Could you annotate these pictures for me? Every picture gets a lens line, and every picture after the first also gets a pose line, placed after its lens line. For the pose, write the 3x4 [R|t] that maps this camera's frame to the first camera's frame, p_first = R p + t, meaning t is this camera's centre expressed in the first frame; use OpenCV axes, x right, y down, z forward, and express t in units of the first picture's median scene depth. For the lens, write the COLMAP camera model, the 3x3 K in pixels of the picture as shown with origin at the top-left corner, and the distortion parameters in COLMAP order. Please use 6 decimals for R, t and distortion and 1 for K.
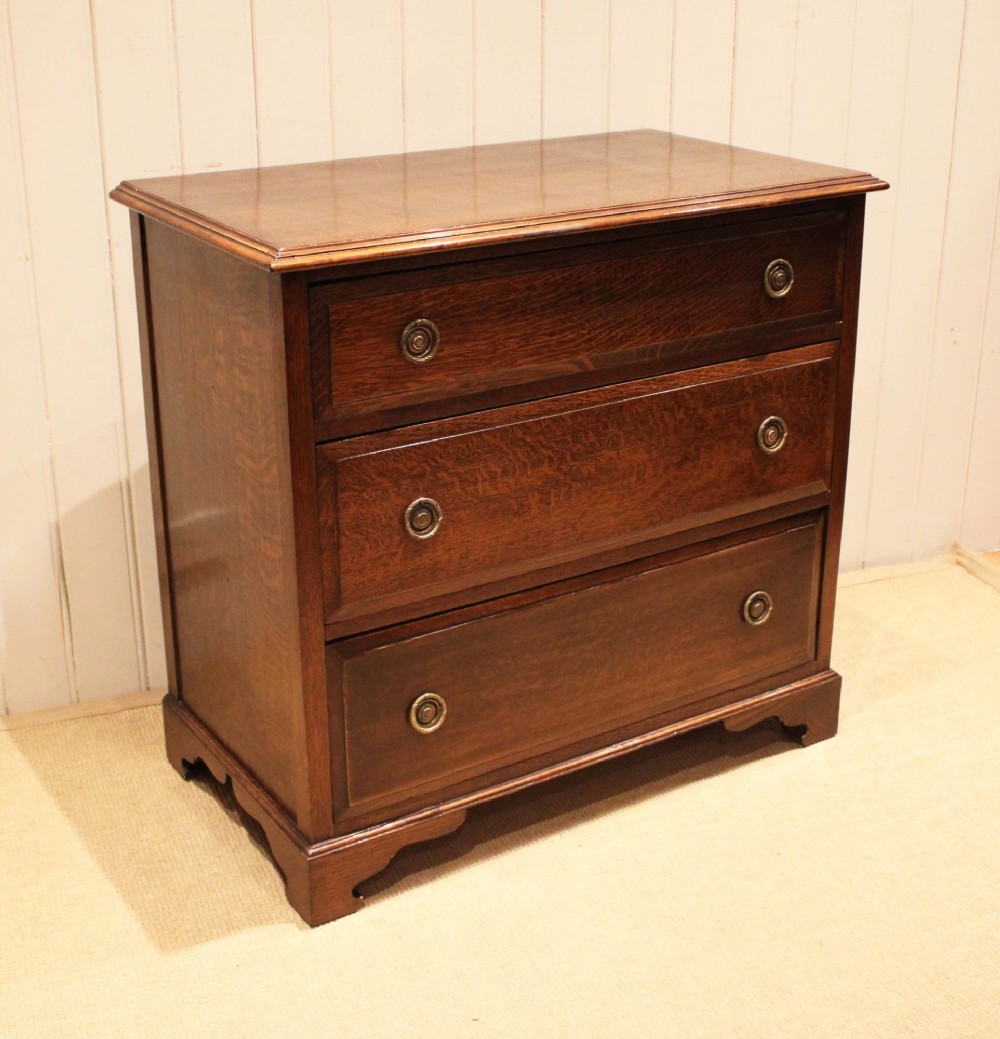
lens RADIAL K [[1500.0, 0, 463.6], [0, 1500.0, 464.7], [0, 0, 1]] dist [-0.145727, 0.066788]
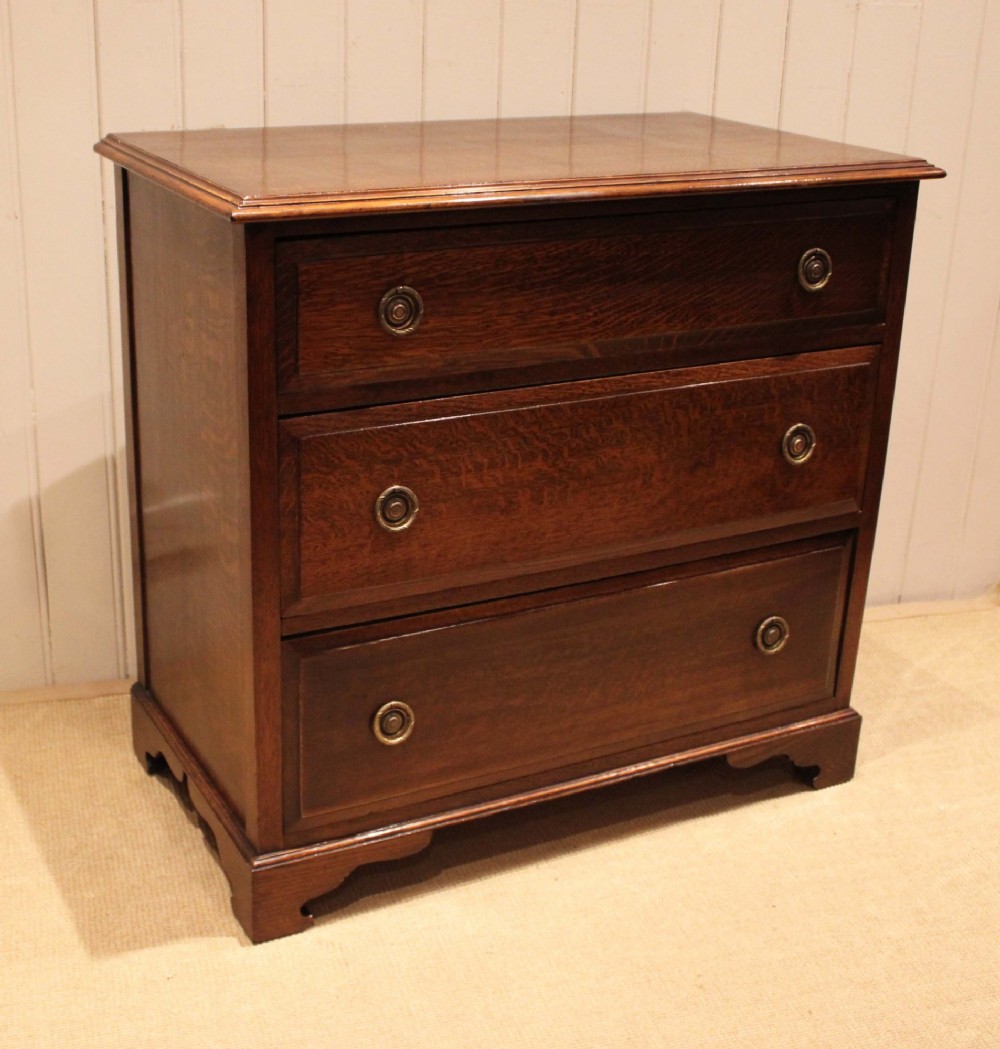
lens RADIAL K [[1457.9, 0, 375.5], [0, 1457.9, 497.2], [0, 0, 1]] dist [-0.170842, 0.108467]
pose [[0.992795, 0.061822, -0.102642, 0.047793], [-0.060564, 0.998047, 0.015333, 0.015386], [0.103389, -0.009006, 0.994600, 0.116940]]
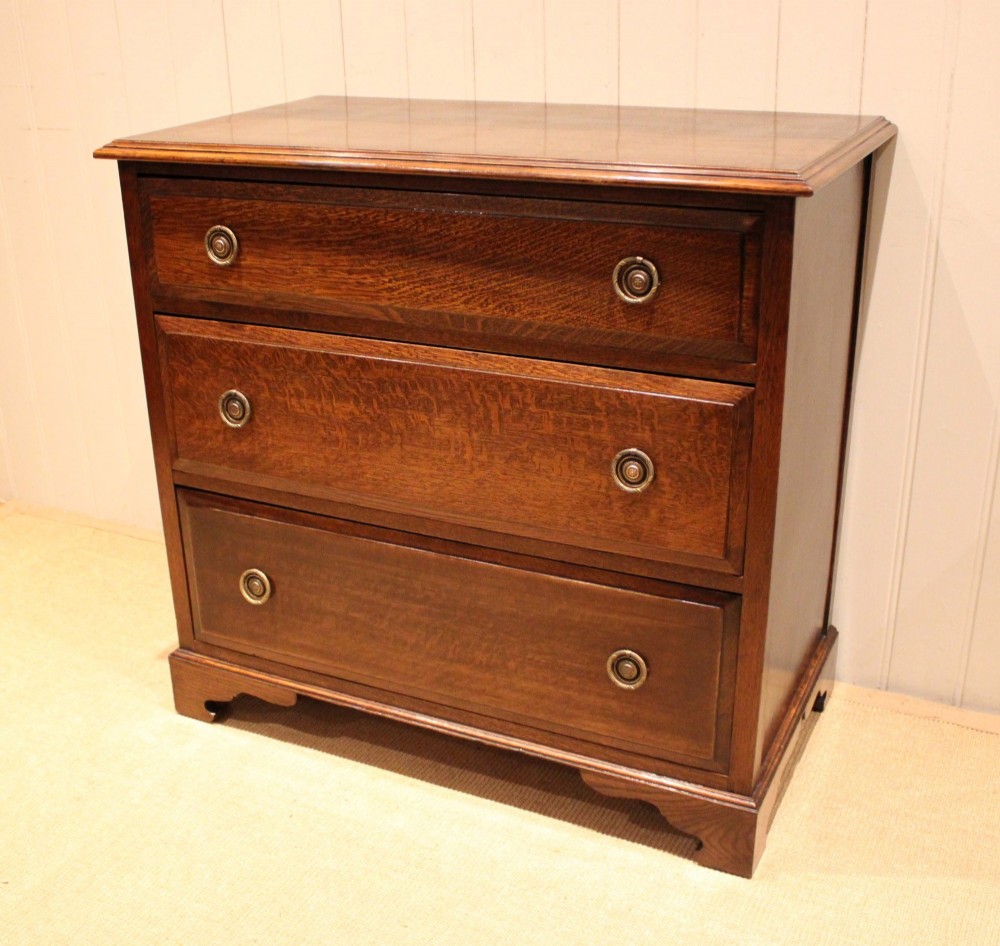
lens RADIAL K [[1245.7, 0, 471.5], [0, 1245.7, 474.7], [0, 0, 1]] dist [-0.150721, 0.037361]
pose [[0.550554, 0.328625, -0.767396, 0.745183], [-0.275240, 0.939312, 0.204780, -0.145620], [0.788120, 0.098475, 0.607593, 0.558967]]
